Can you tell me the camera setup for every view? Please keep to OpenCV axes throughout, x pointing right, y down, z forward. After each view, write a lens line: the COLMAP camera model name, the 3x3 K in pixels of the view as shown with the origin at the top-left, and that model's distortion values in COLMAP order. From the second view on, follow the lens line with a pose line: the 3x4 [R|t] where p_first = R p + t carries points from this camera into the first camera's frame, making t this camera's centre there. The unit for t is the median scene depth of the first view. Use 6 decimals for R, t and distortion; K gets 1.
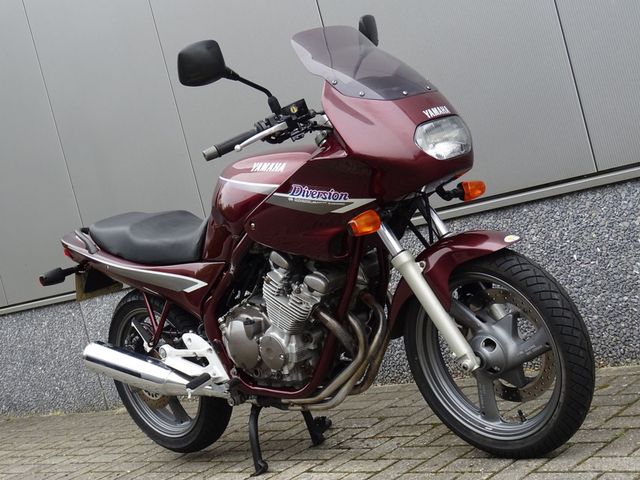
lens RADIAL K [[1053.2, 0, 319.8], [0, 1053.2, 239.7], [0, 0, 1]] dist [0.005216, 0.000000]
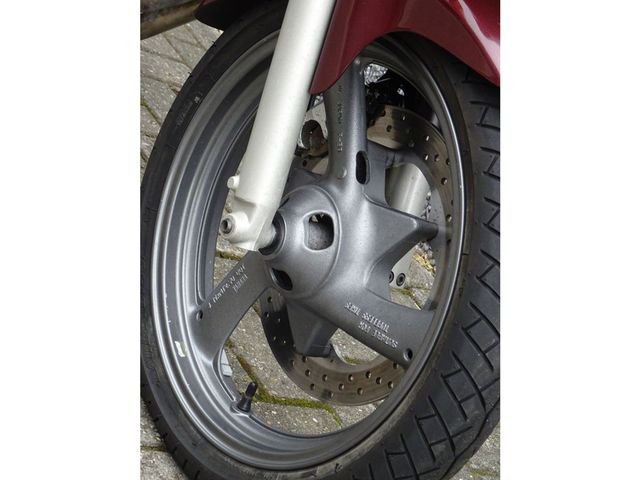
lens RADIAL K [[2026.2, 0, 320.0], [0, 2026.2, 240.3], [0, 0, 1]] dist [0.265589, 0.000000]
pose [[0.653924, 0.741470, 0.150352, 0.054295], [-0.755034, 0.626972, 0.191909, -0.036743], [0.048028, -0.239014, 0.969828, 0.294179]]
